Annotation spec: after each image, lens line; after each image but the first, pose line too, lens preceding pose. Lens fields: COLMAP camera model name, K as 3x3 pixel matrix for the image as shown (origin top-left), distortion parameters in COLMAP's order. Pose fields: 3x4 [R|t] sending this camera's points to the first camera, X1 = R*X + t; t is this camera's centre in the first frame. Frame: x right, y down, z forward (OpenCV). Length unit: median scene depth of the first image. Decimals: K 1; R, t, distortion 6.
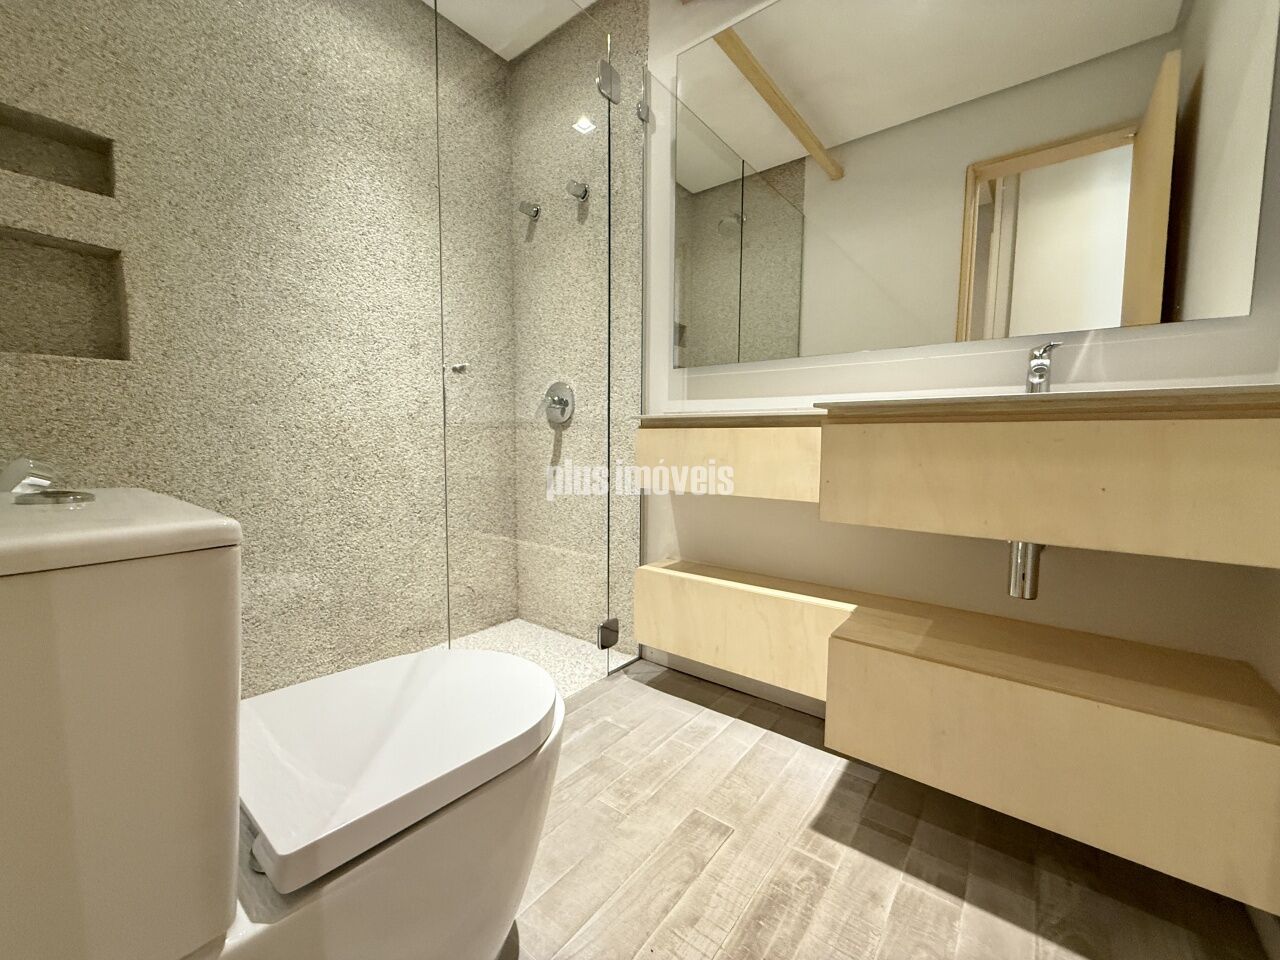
lens RADIAL K [[511.5, 0, 640.6], [0, 511.5, 482.4], [0, 0, 1]] dist [-0.000199, 0.000211]
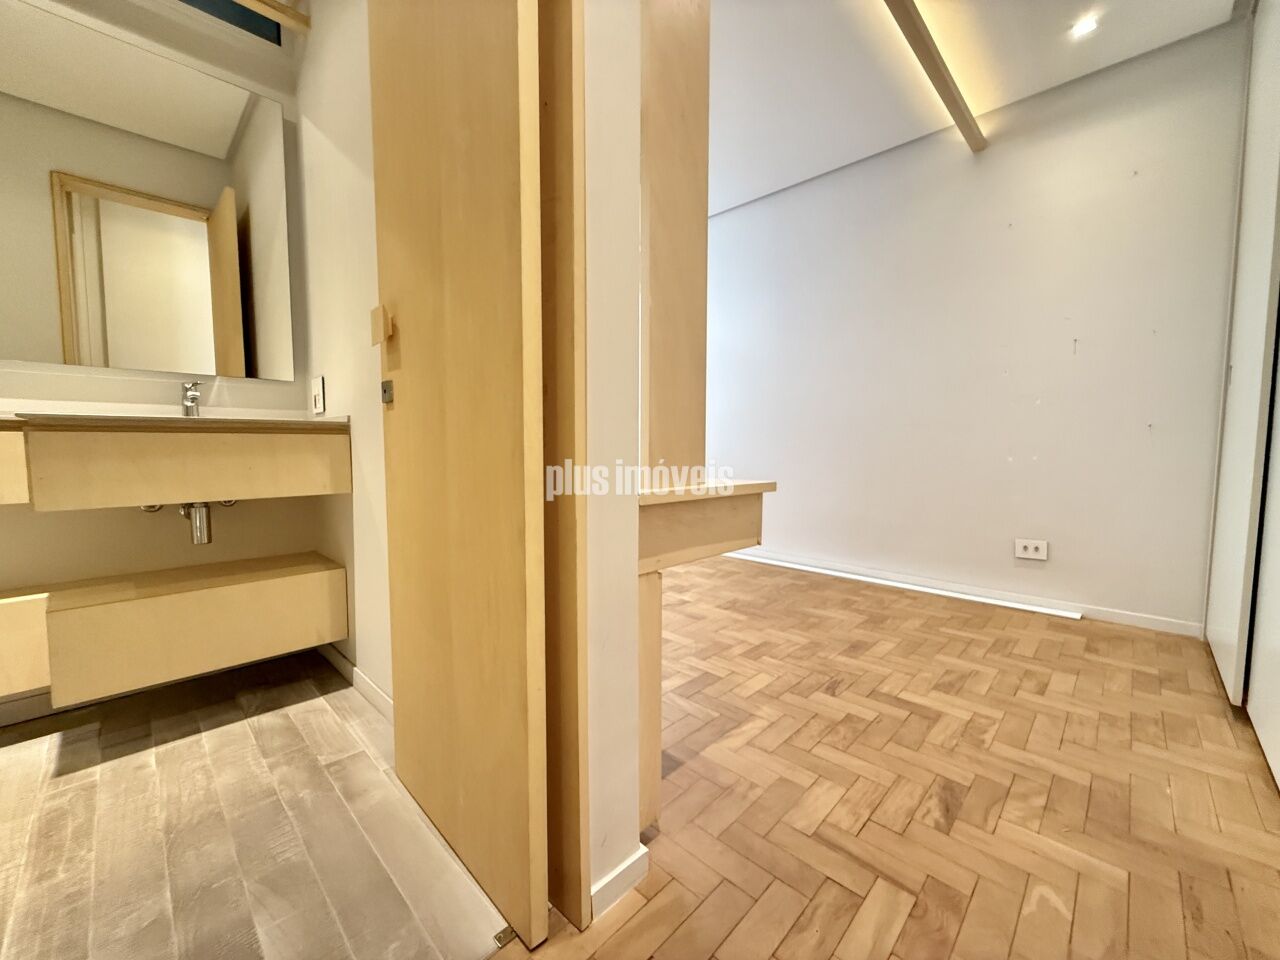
lens RADIAL K [[511.5, 0, 637.5], [0, 511.5, 478.8], [0, 0, 1]] dist [-0.000199, 0.000211]
pose [[0.114162, -0.073996, 0.990703, -0.632120], [0.081751, 0.994540, 0.064862, 0.033698], [-0.990093, 0.073586, 0.119588, -0.512583]]
